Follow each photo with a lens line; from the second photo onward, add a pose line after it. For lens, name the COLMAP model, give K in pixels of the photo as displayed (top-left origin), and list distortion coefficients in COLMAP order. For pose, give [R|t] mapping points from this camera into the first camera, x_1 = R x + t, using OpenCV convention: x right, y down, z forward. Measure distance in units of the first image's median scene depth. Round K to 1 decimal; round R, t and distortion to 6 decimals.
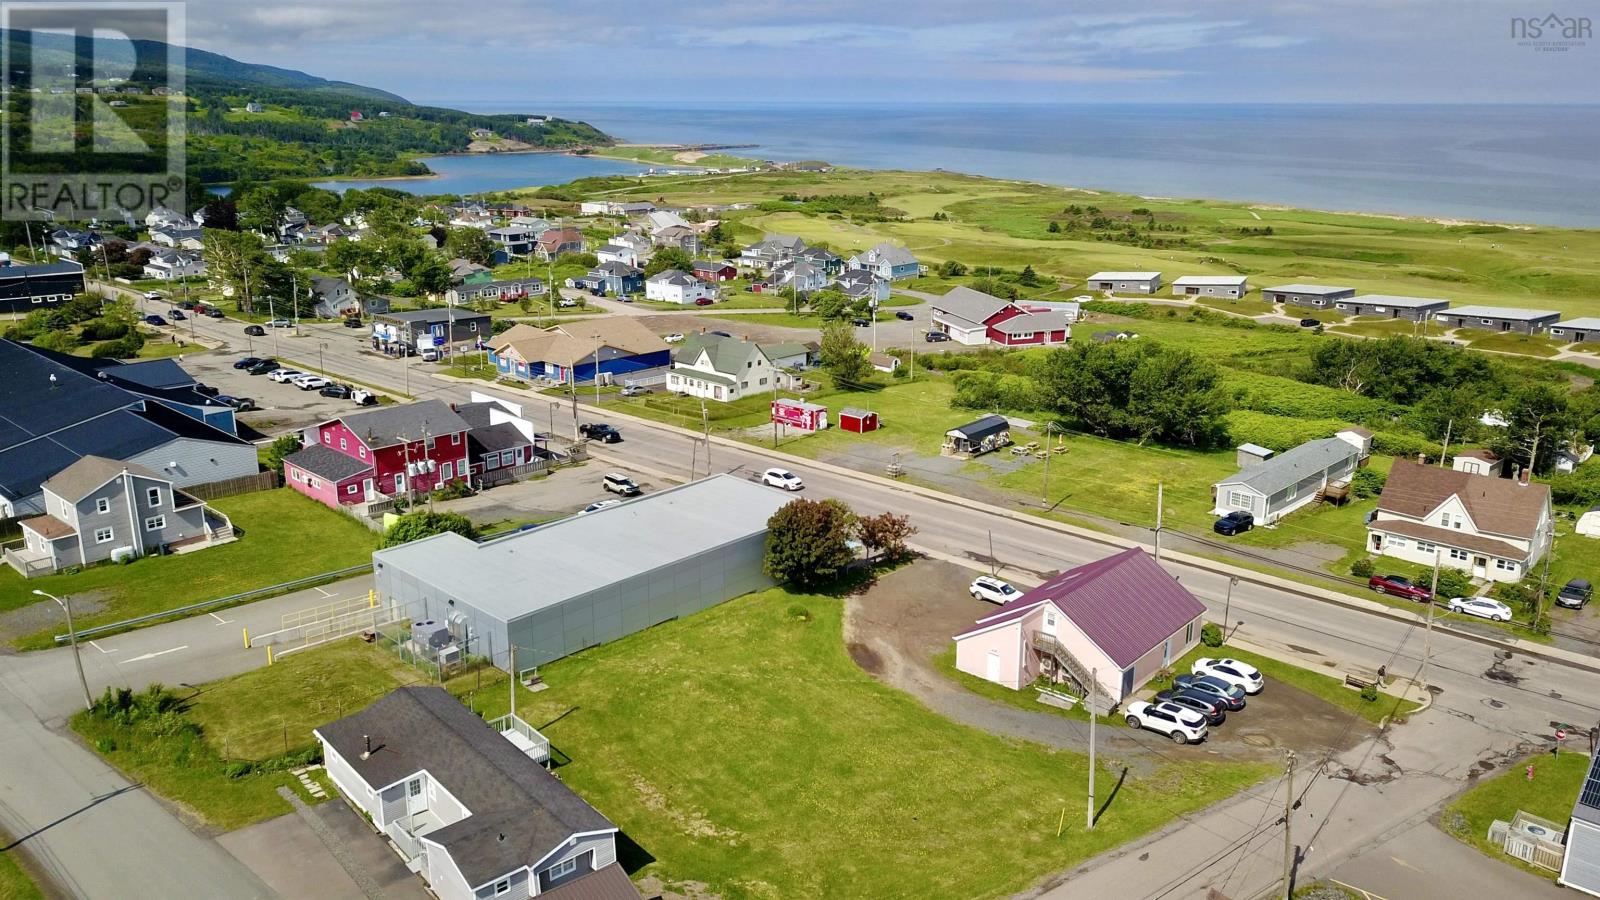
lens RADIAL K [[1220.1, 0, 808.5], [0, 1220.1, 437.9], [0, 0, 1]] dist [0.023537, -0.016812]
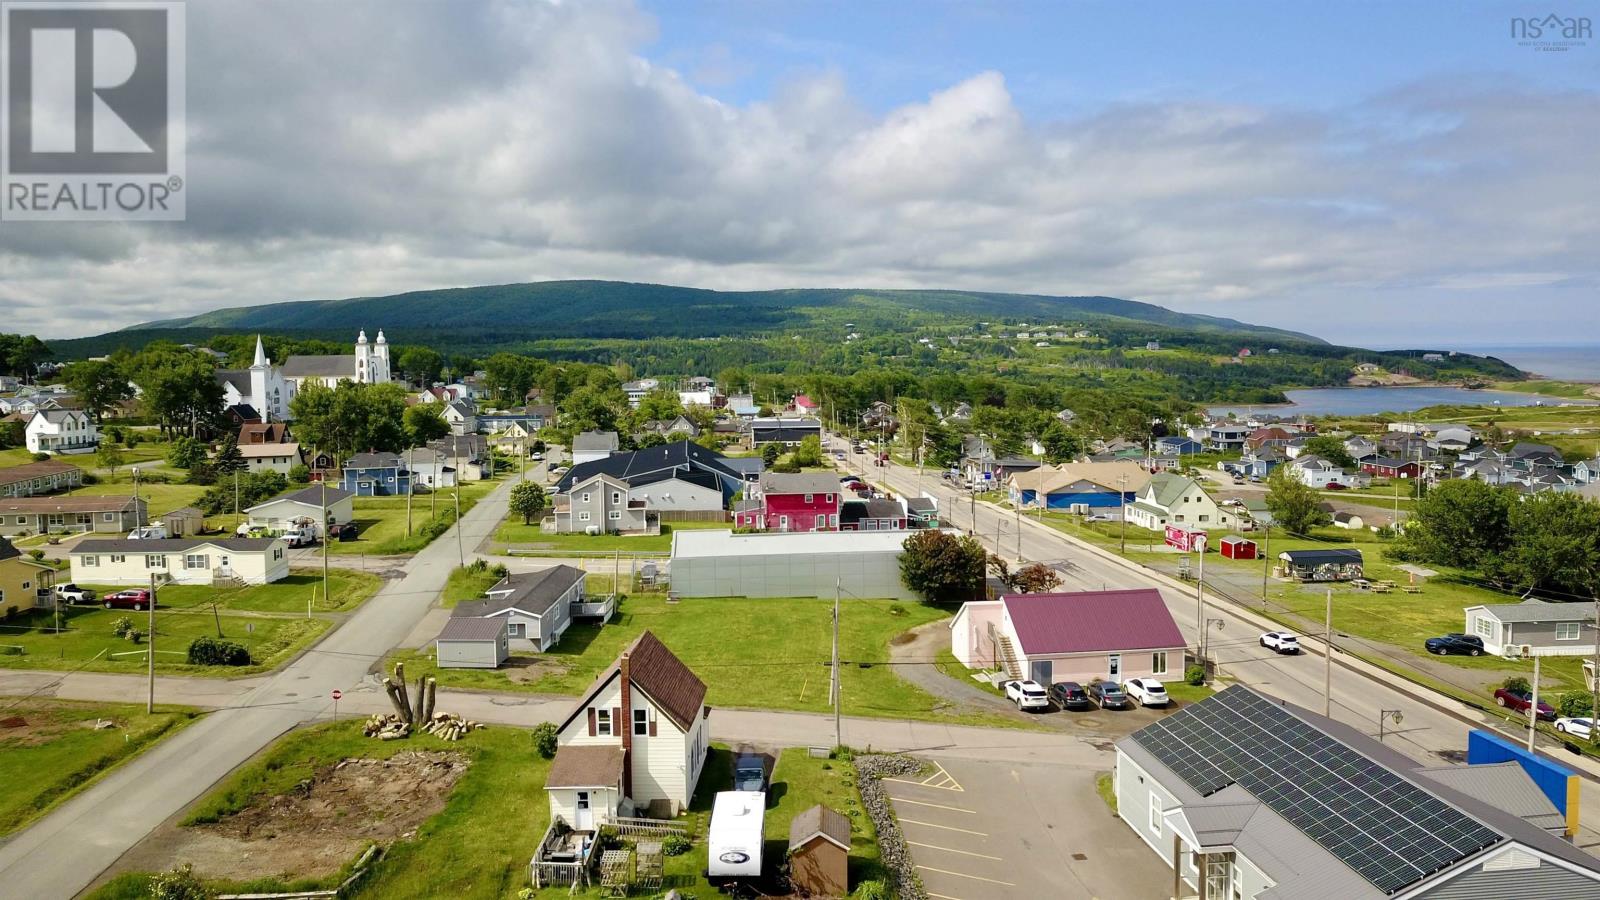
lens RADIAL K [[1220.1, 0, 808.5], [0, 1220.1, 437.9], [0, 0, 1]] dist [0.023537, -0.016812]
pose [[0.754185, 0.036847, -0.655627, 0.479594], [-0.162640, 0.977798, -0.132136, 0.097809], [0.636202, 0.206286, 0.743433, -0.019581]]
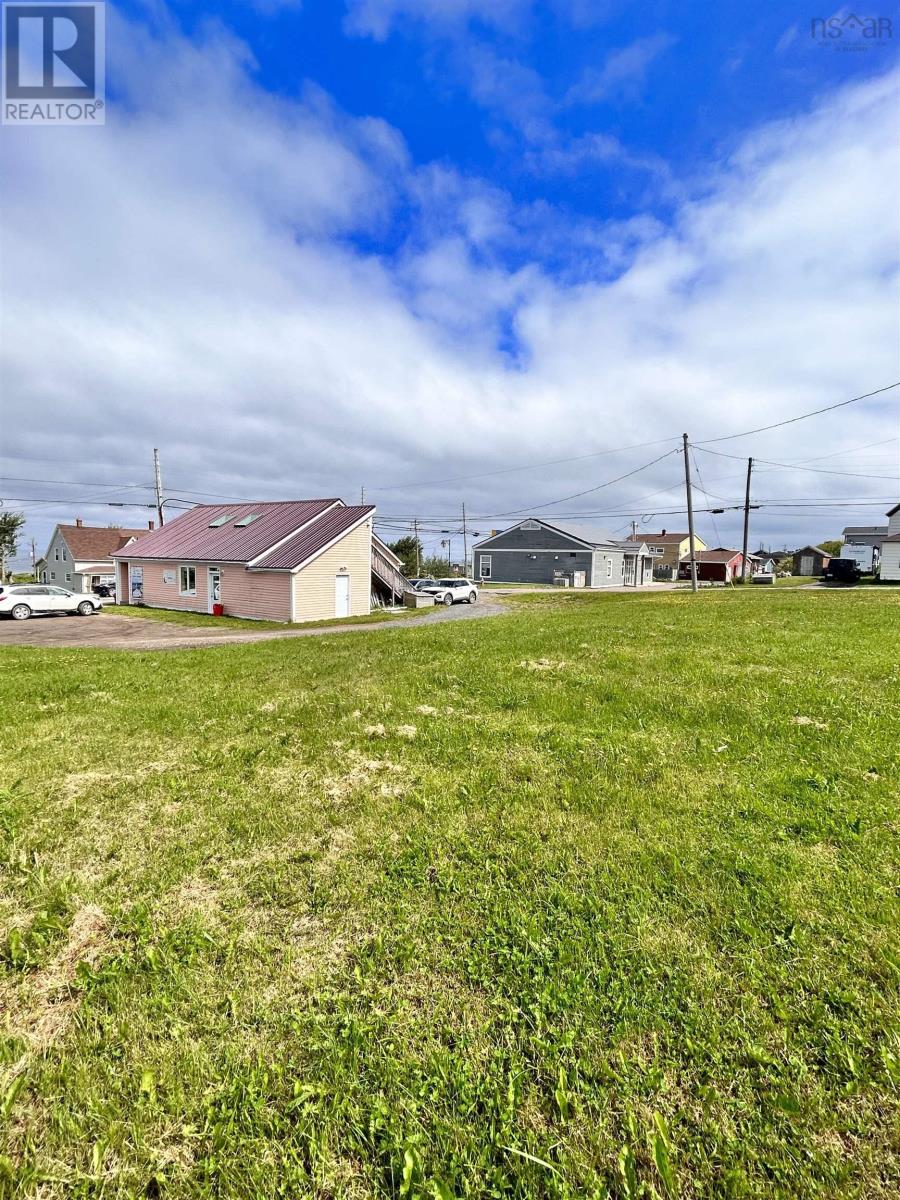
lens RADIAL K [[558.9, 0, 455.8], [0, 558.9, 596.0], [0, 0, 1]] dist [-0.003489, 0.002337]
pose [[-0.137685, -0.073690, 0.987731, -0.103949], [0.243969, 0.963981, 0.105926, 0.099386], [-0.959959, 0.255560, -0.114748, 0.569939]]
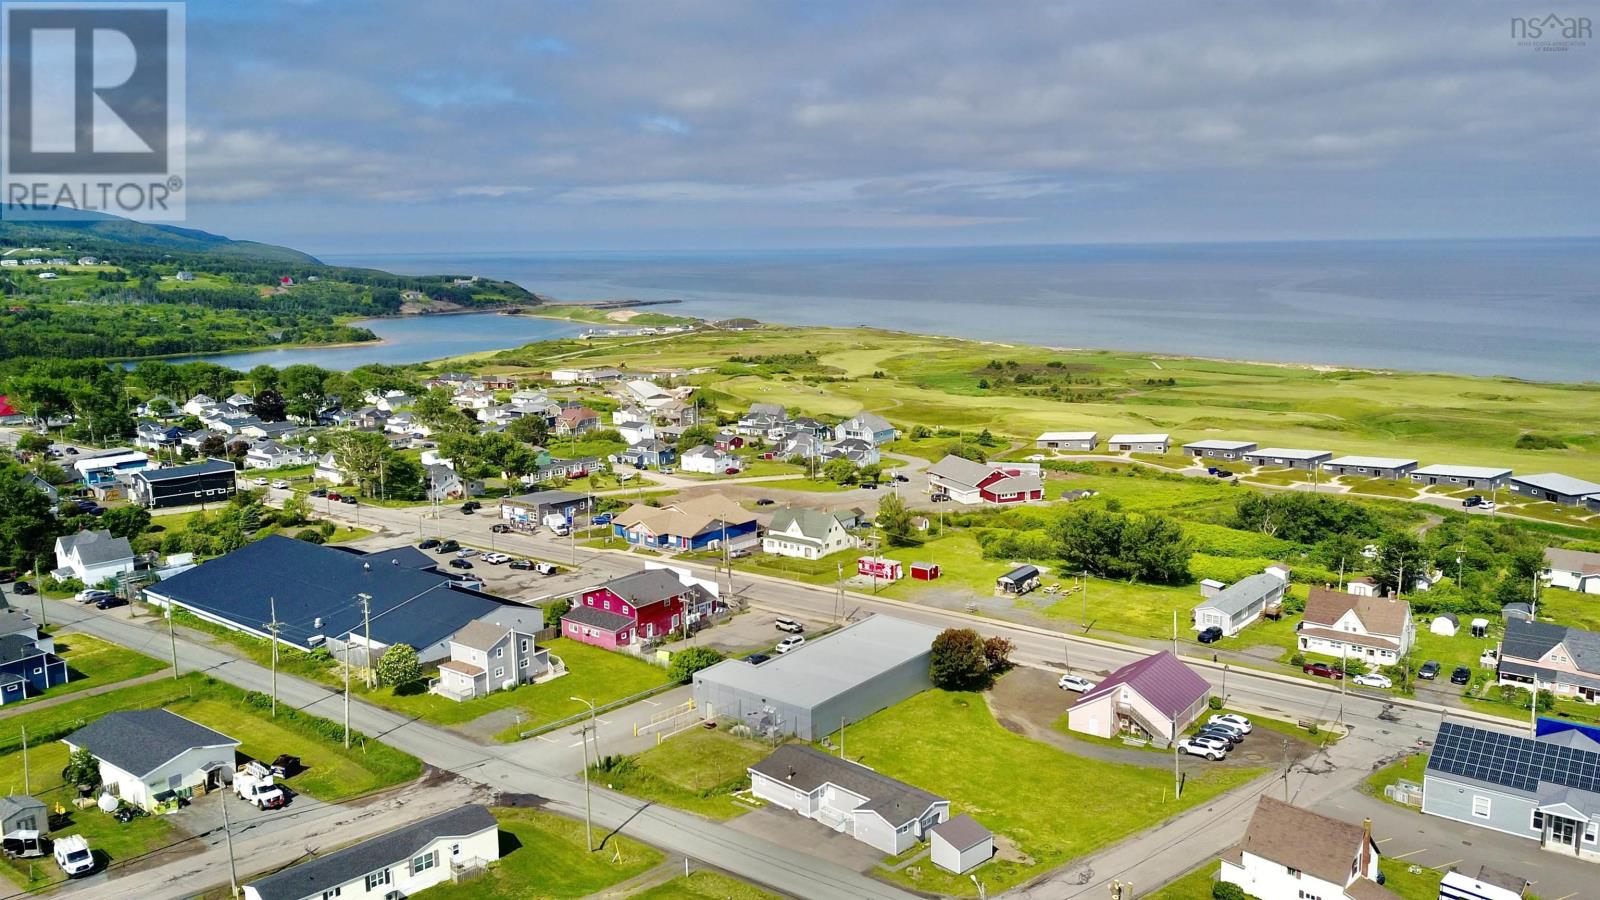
lens RADIAL K [[1218.0, 0, 807.4], [0, 1218.0, 440.9], [0, 0, 1]] dist [0.024751, -0.018220]
pose [[0.996608, -0.030344, 0.076491, -0.205350], [0.038619, 0.993276, -0.109141, -0.017735], [-0.072665, 0.111725, 0.991079, -0.385890]]
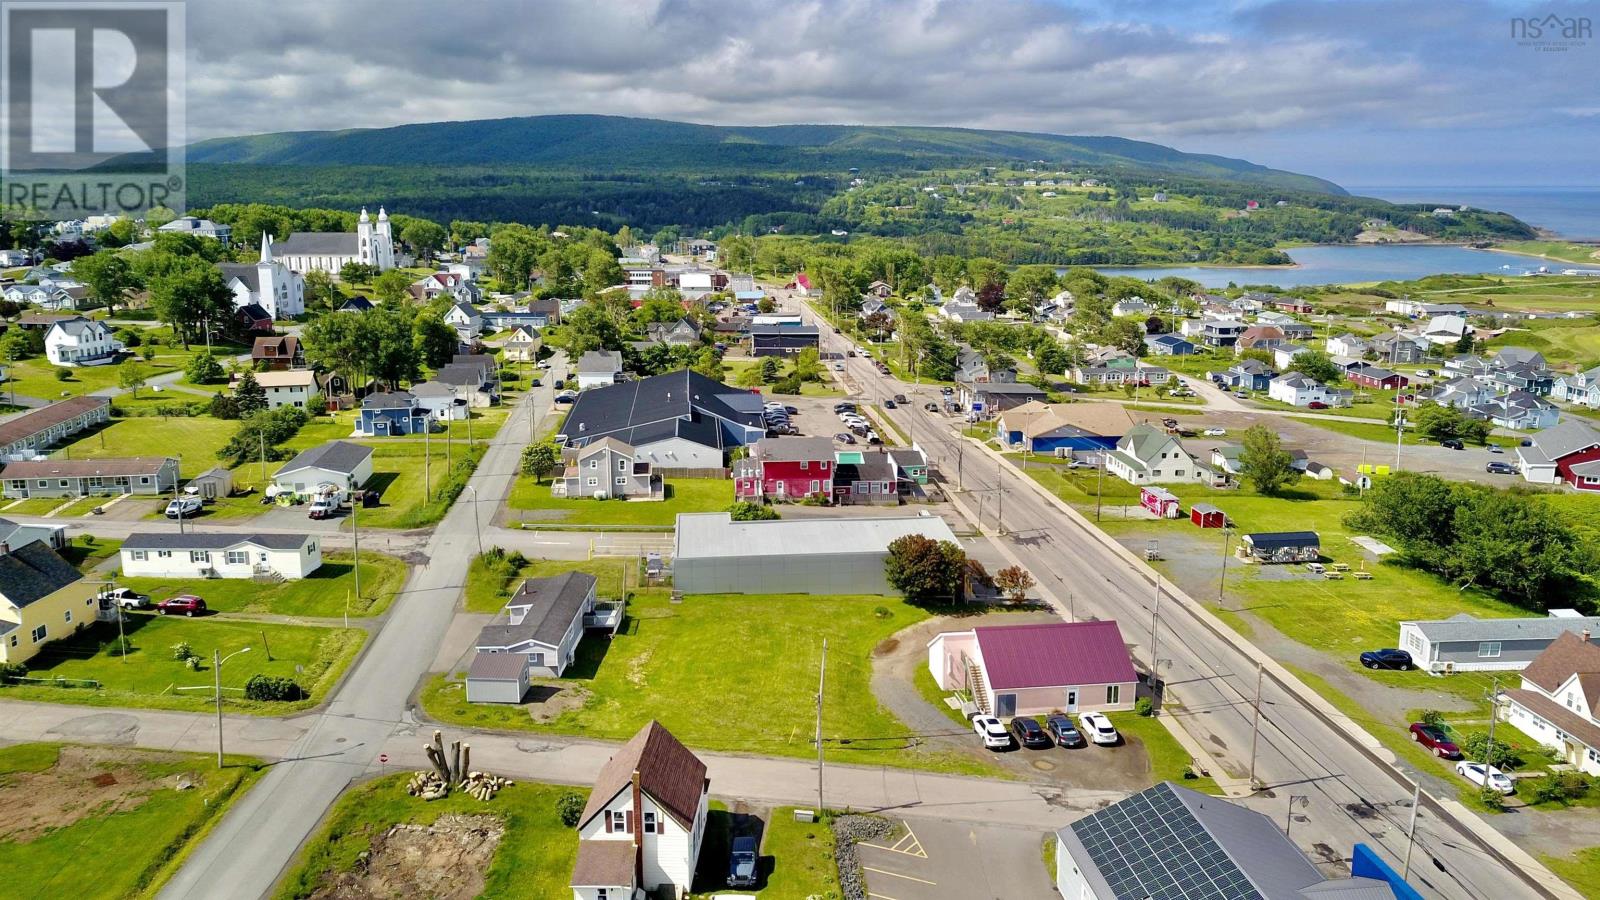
lens RADIAL K [[1218.0, 0, 807.4], [0, 1218.0, 440.9], [0, 0, 1]] dist [0.024751, -0.018220]
pose [[0.751924, 0.133080, -0.645678, 0.510256], [-0.173793, 0.984782, 0.000581, -0.020959], [0.635929, 0.111777, 0.763610, -0.078829]]
